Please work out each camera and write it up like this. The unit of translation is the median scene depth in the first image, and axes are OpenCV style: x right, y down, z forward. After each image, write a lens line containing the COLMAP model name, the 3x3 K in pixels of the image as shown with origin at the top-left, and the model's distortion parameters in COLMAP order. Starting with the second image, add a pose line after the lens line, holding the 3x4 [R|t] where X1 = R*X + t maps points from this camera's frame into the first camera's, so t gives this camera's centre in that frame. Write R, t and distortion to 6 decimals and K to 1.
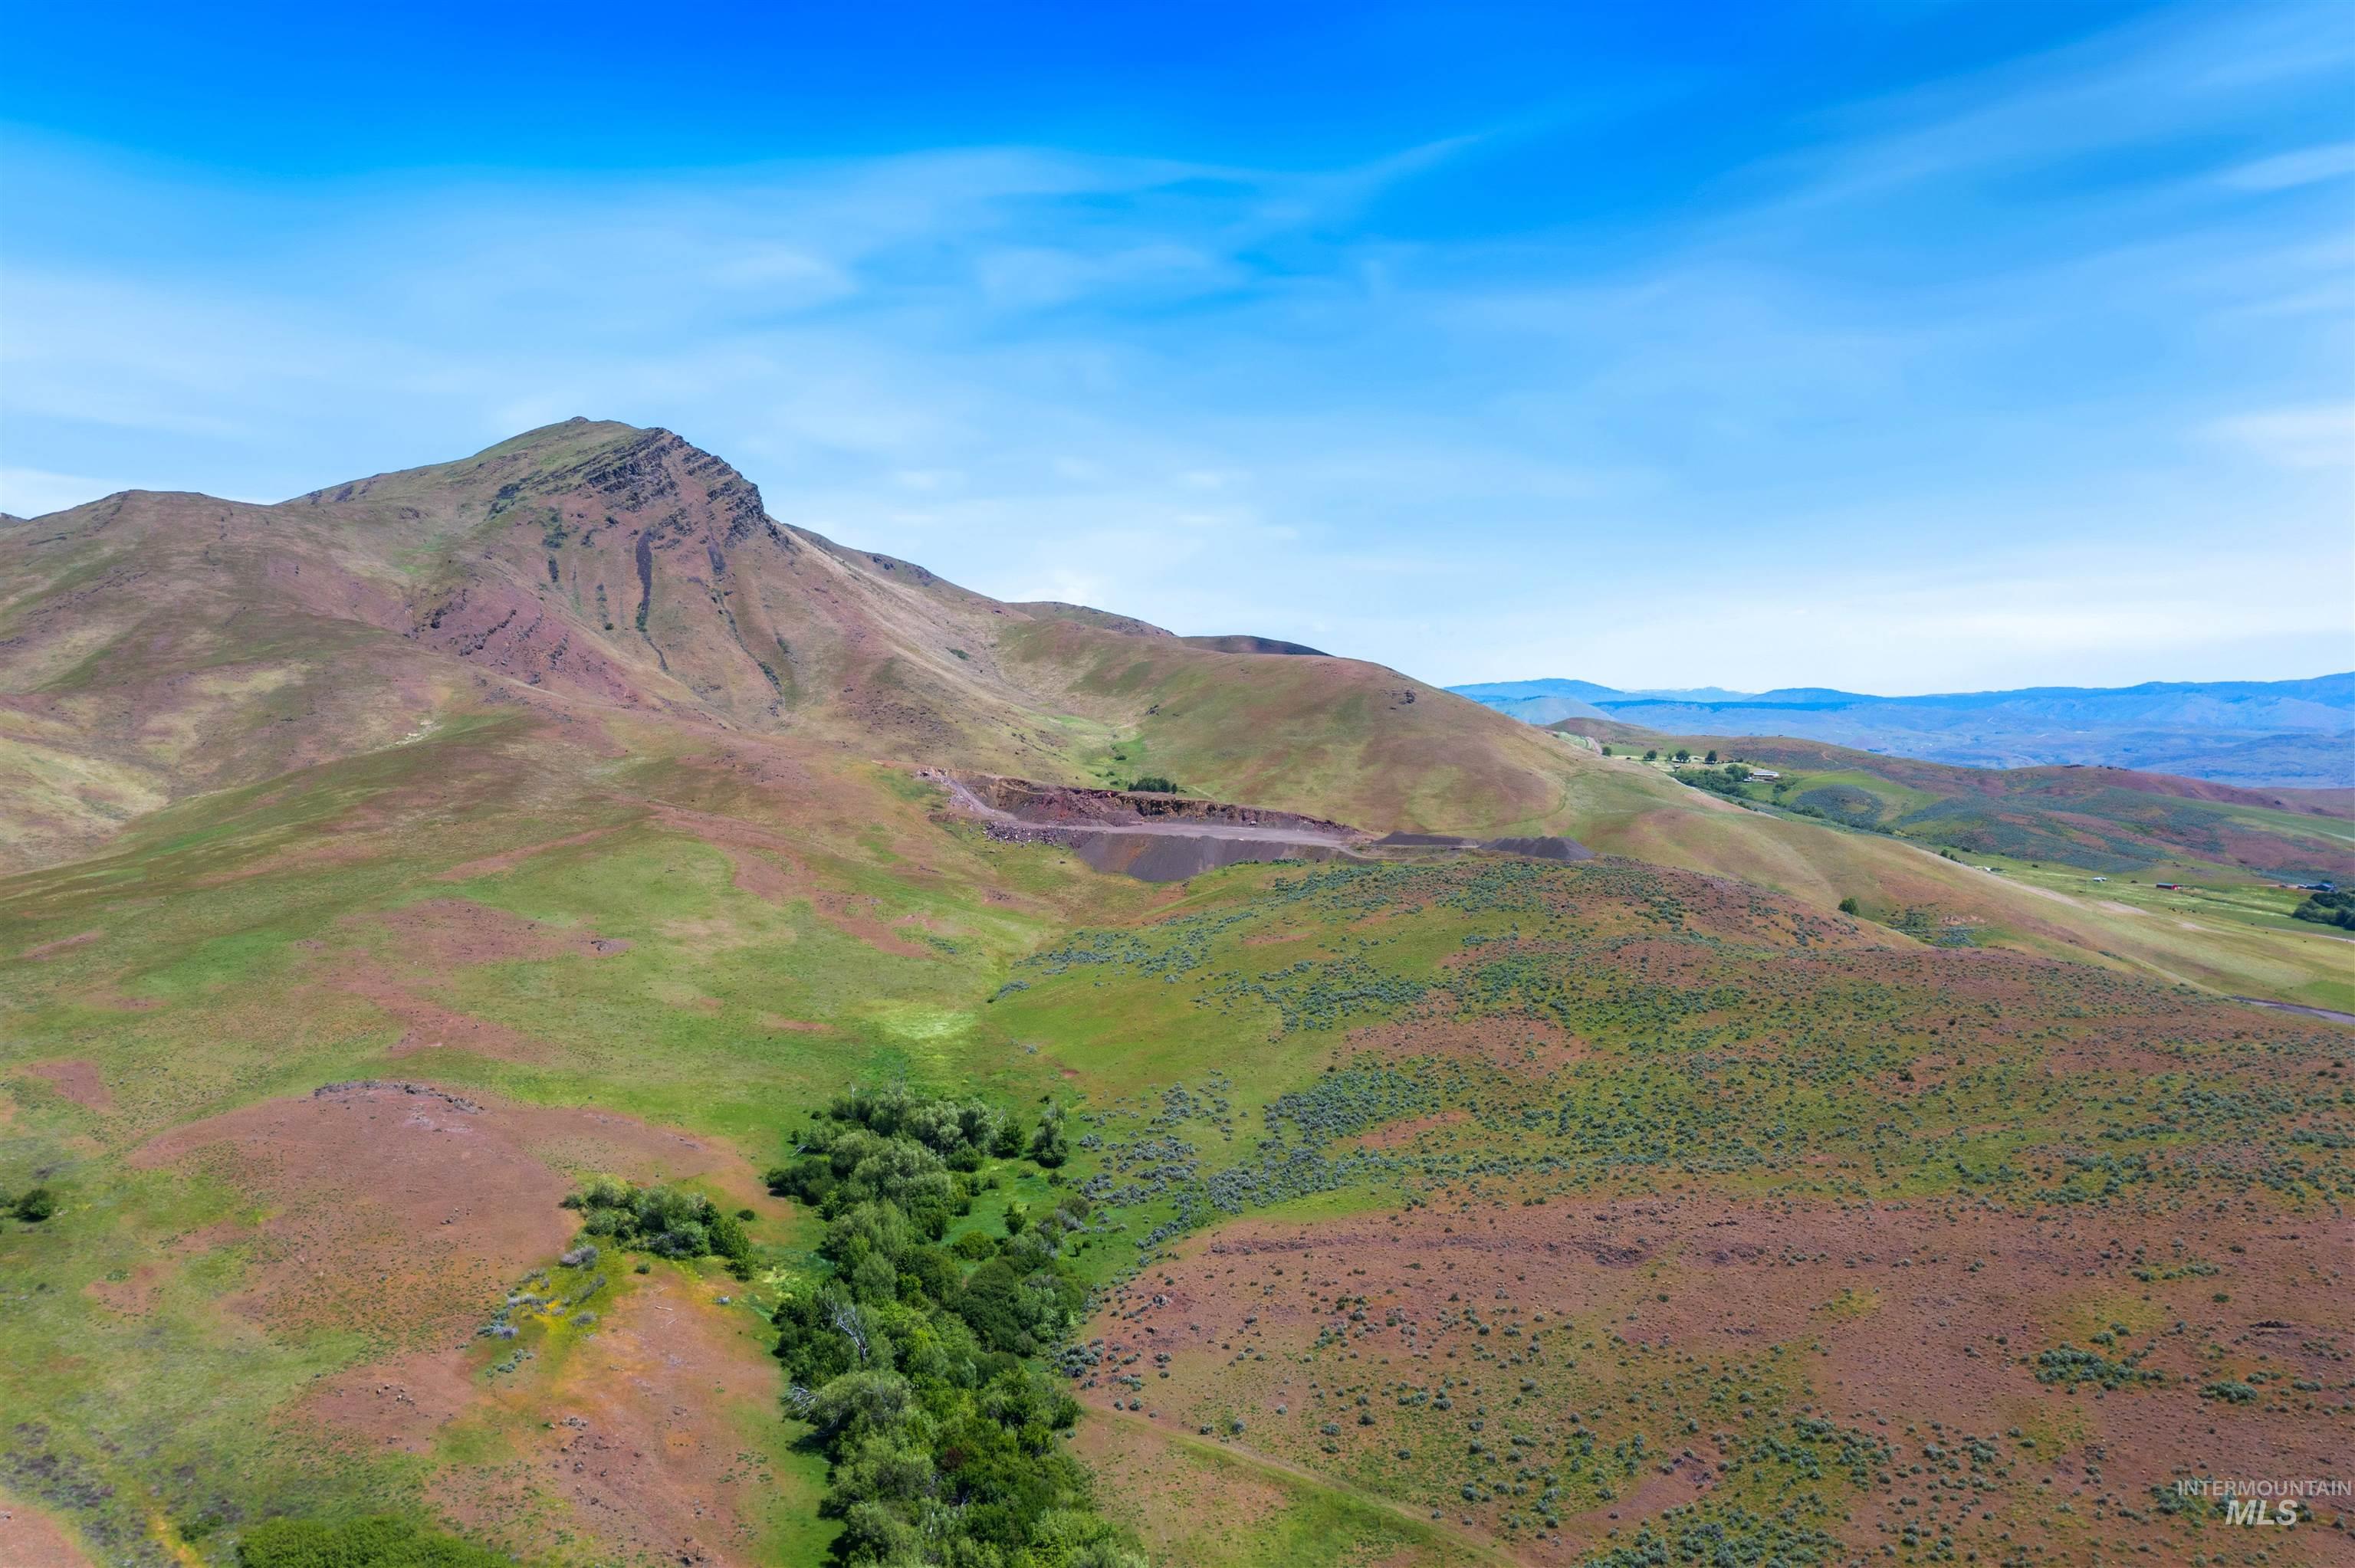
lens RADIAL K [[1850.4, 0, 1190.2], [0, 1850.4, 745.7], [0, 0, 1]] dist [-0.031135, 0.004144]
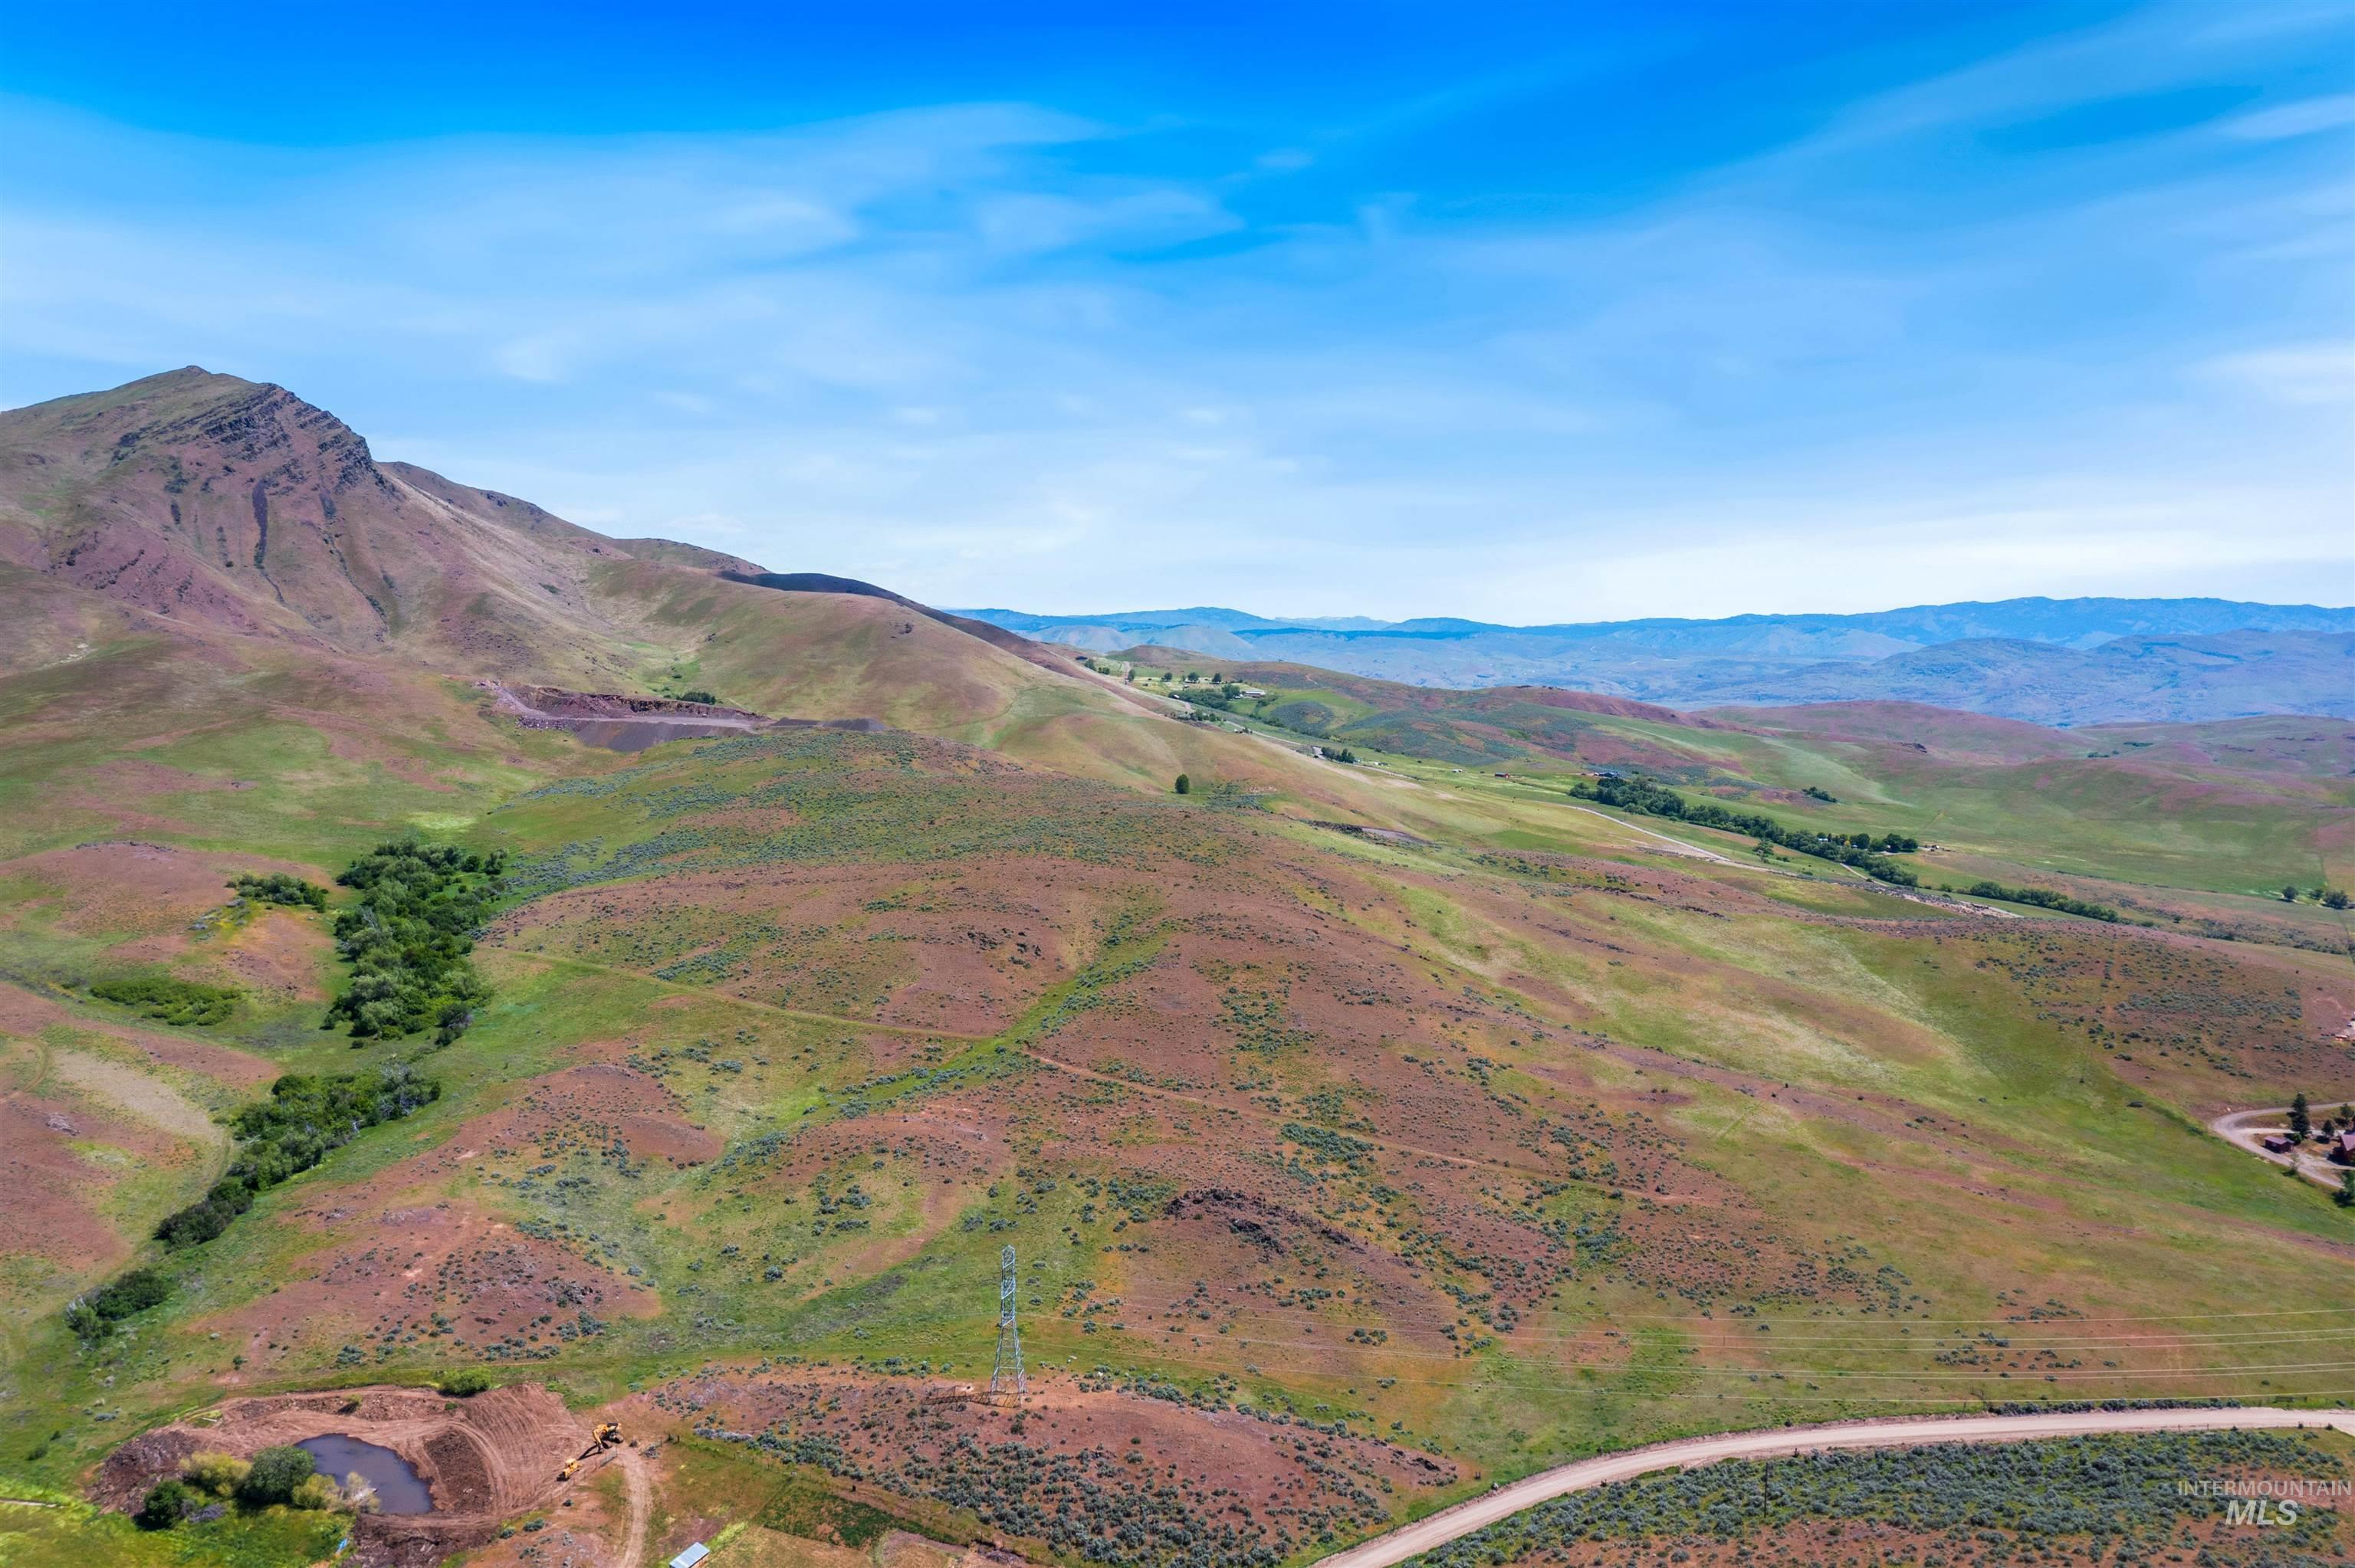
lens RADIAL K [[1844.3, 0, 1176.8], [0, 1844.3, 762.3], [0, 0, 1]] dist [-0.014180, 0.003028]
pose [[0.985081, -0.007602, 0.171924, 0.076481], [-0.000751, 0.998825, 0.048464, 0.003864], [-0.172090, -0.047870, 0.983917, -0.259776]]
